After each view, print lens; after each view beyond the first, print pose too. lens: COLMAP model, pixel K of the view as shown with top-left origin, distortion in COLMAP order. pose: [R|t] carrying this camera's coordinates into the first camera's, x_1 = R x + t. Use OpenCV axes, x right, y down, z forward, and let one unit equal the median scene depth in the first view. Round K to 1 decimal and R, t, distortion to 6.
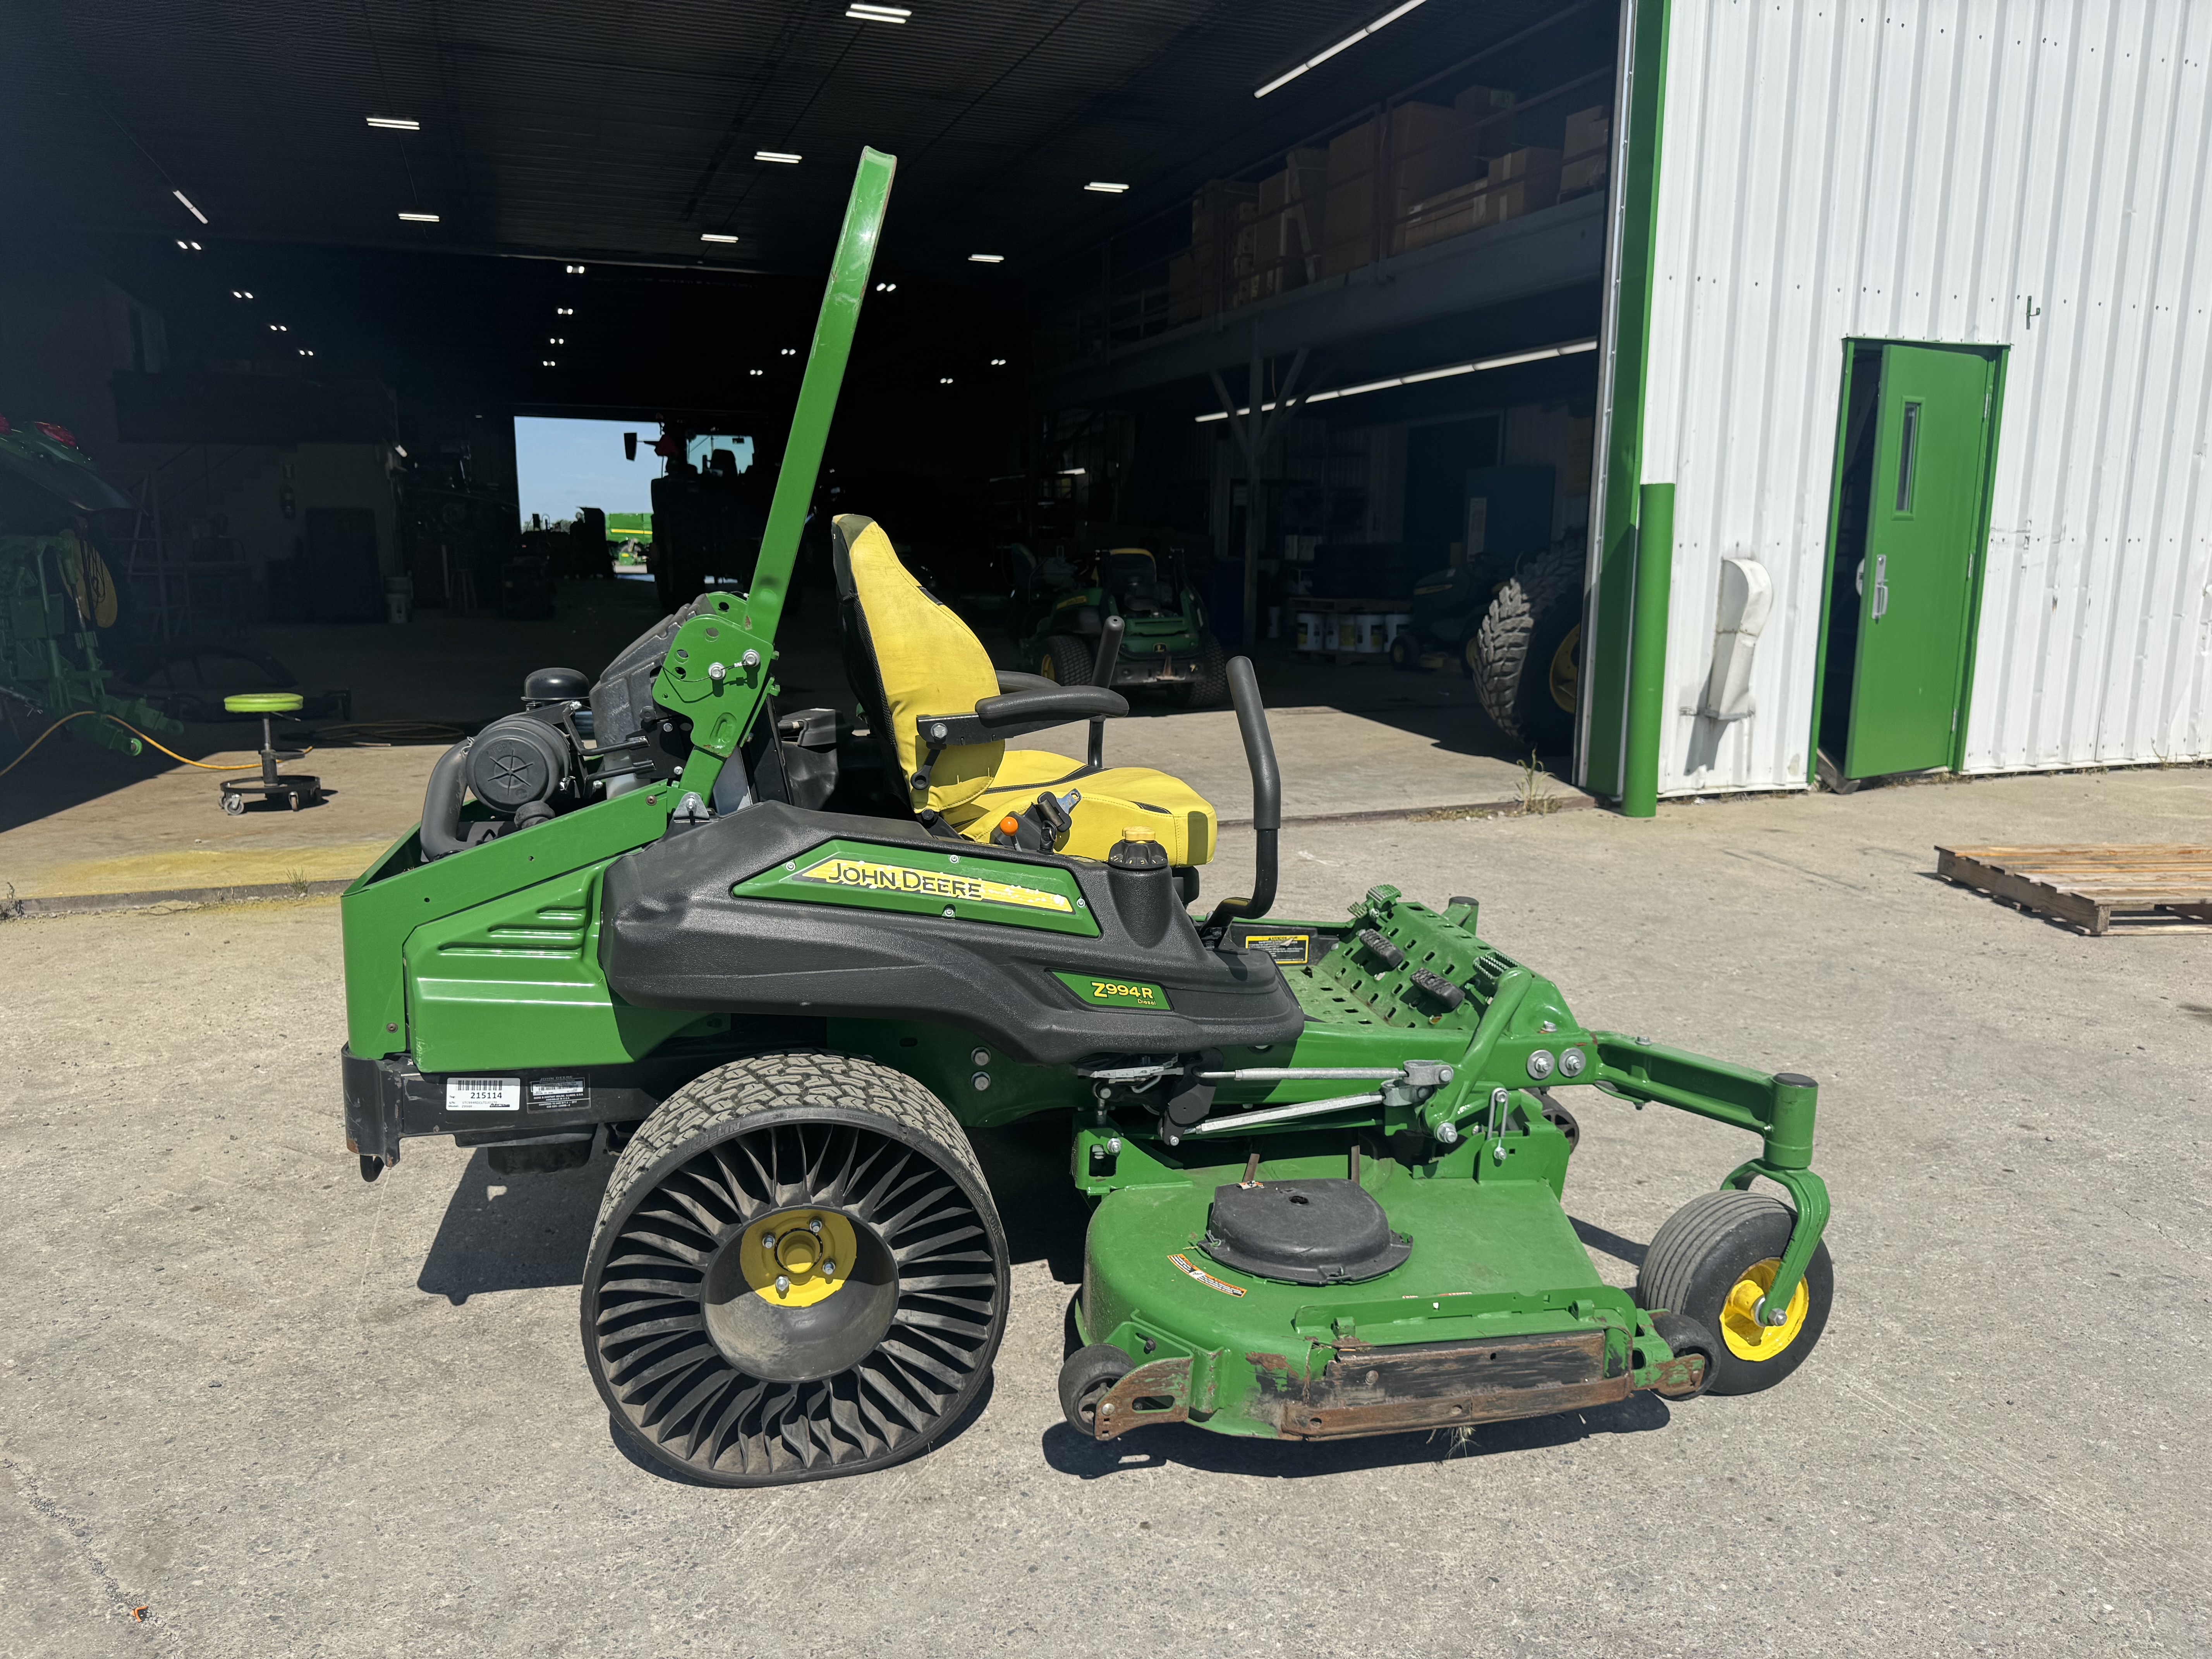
lens RADIAL K [[1567.6, 0, 1091.6], [0, 1567.6, 844.5], [0, 0, 1]] dist [0.041202, -0.049255]
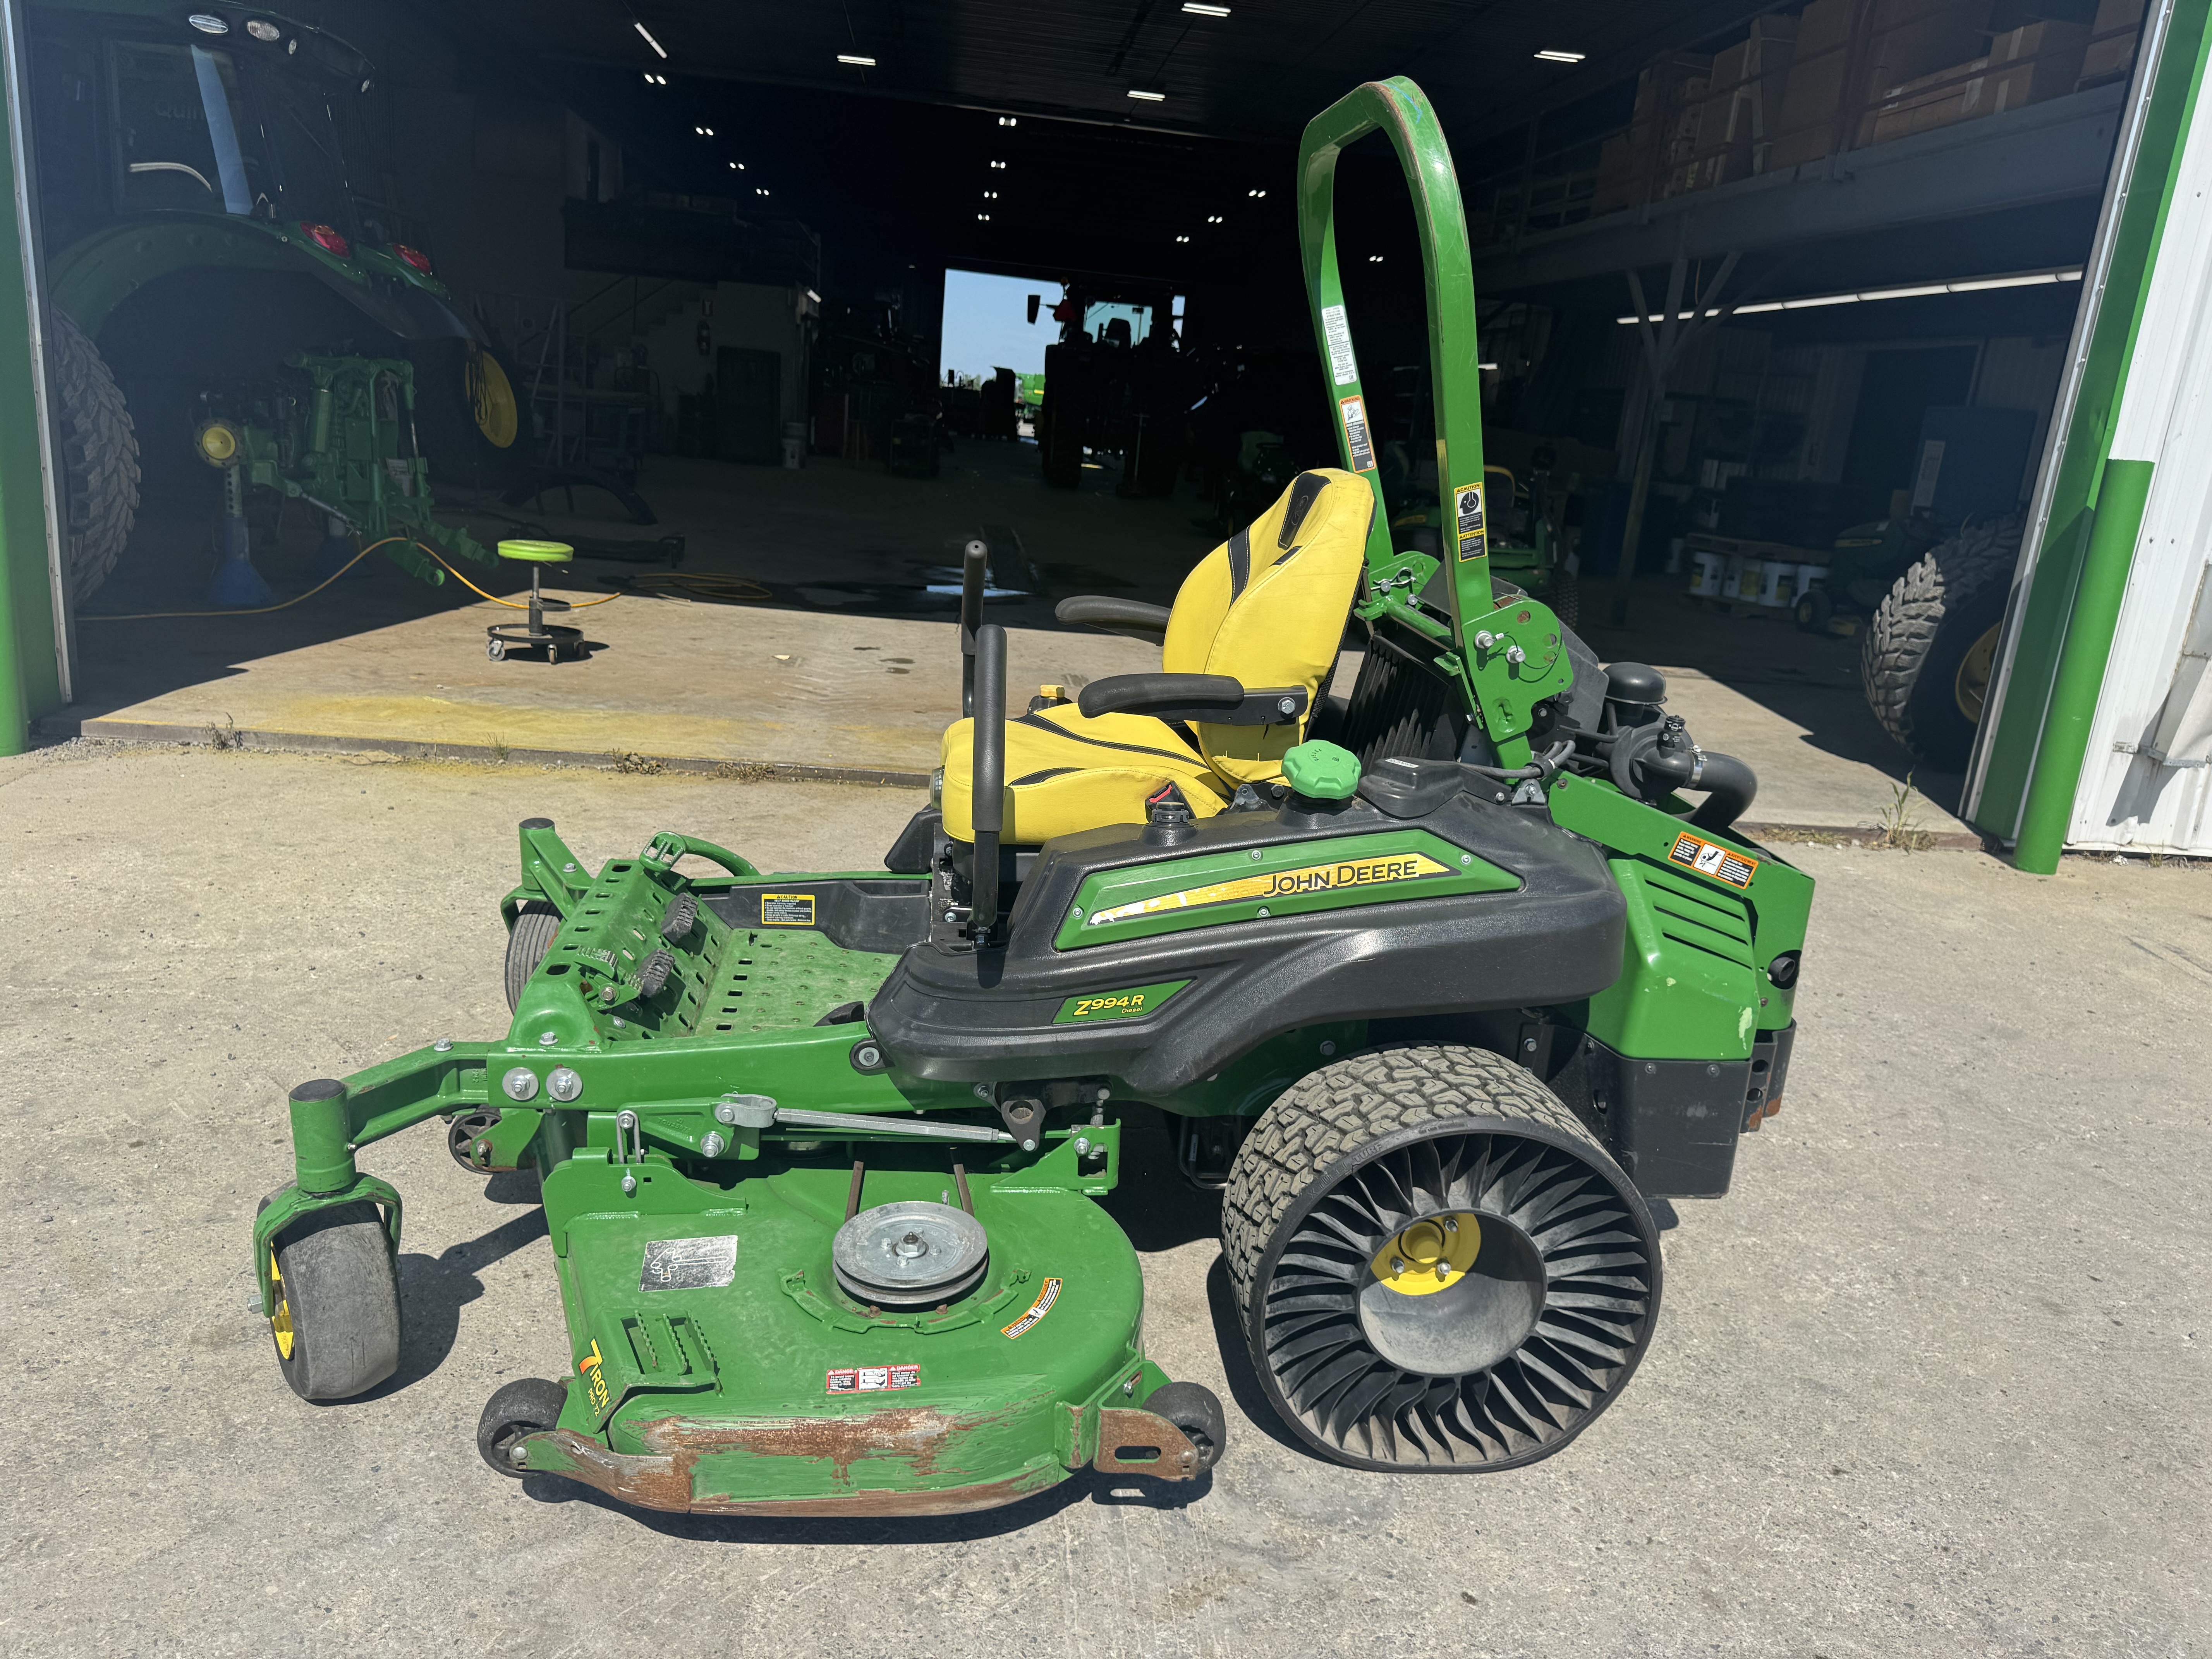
lens RADIAL K [[1567.6, 0, 1112.6], [0, 1567.6, 844.3], [0, 0, 1]] dist [0.041202, -0.049255]
pose [[0.966197, 0.146597, -0.212069, 0.054748], [-0.131181, 0.987699, 0.085096, -0.034564], [0.221935, -0.054400, 0.973543, 0.093919]]
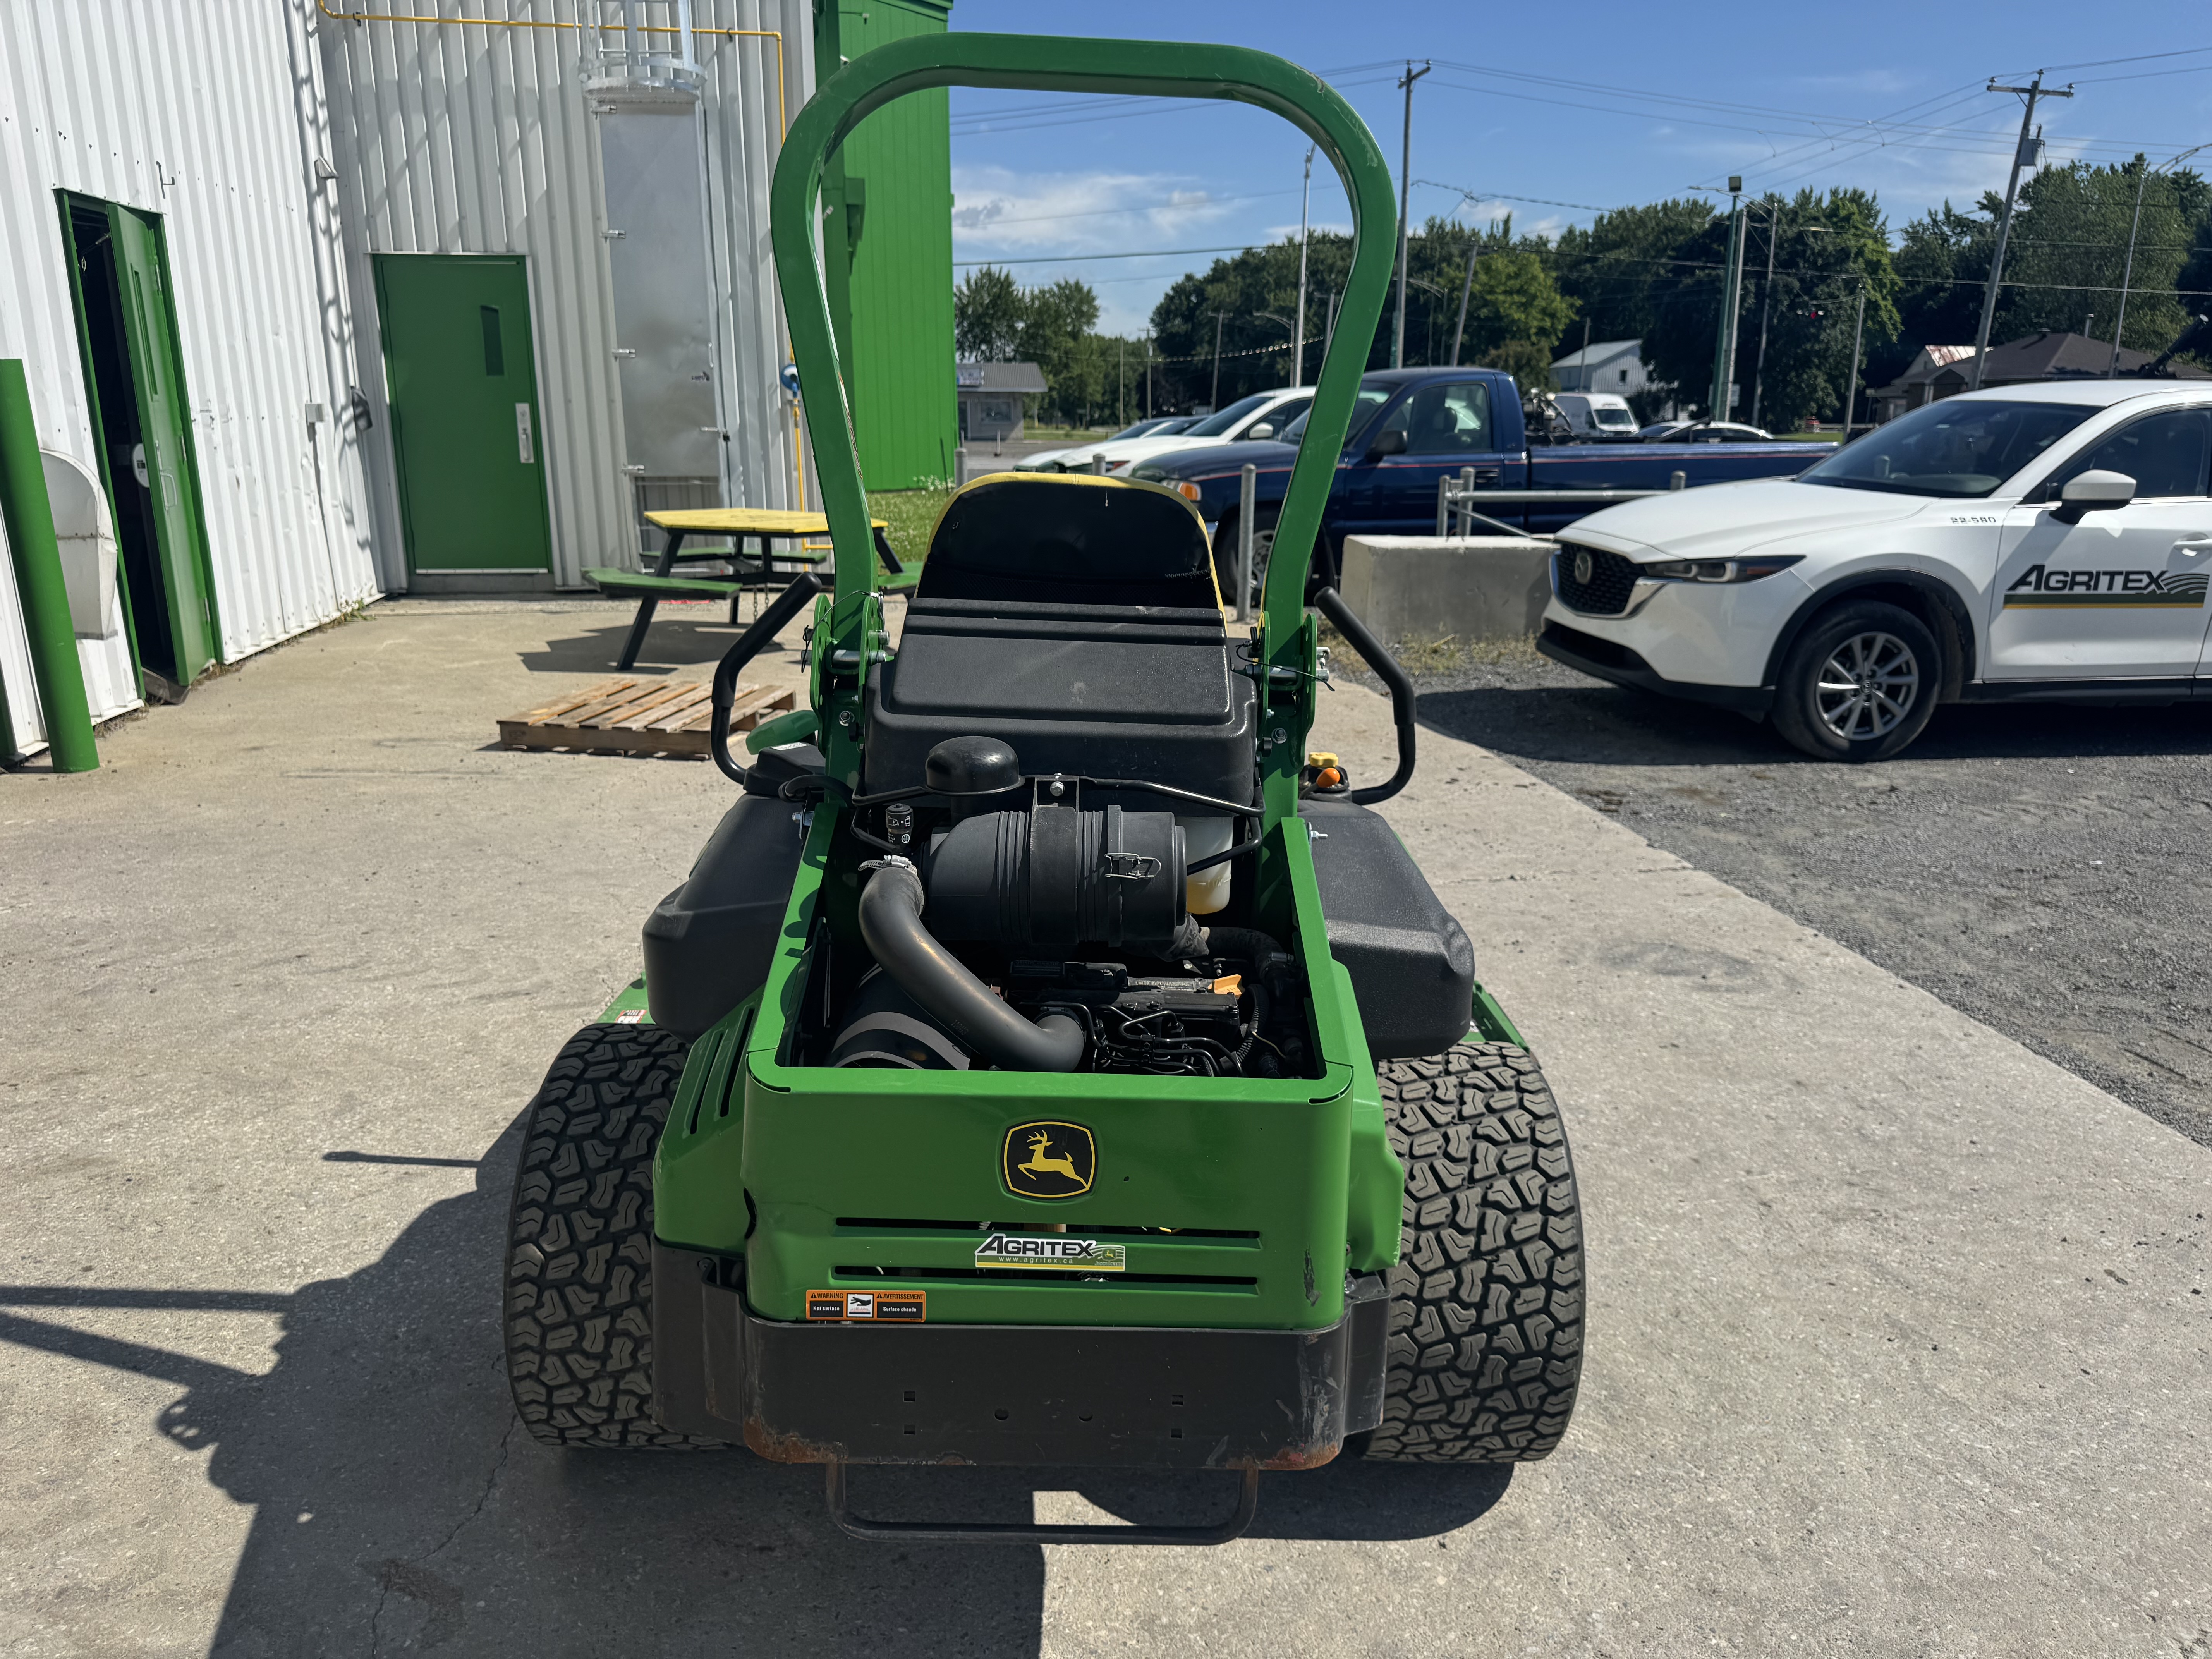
lens RADIAL K [[1567.6, 0, 1113.5], [0, 1567.6, 849.9], [0, 0, 1]] dist [0.041202, -0.049255]
pose [[0.183094, -0.271062, 0.944988, -0.310932], [0.181999, 0.953967, 0.238375, -0.068828], [-0.966102, 0.128342, 0.223999, 0.265726]]
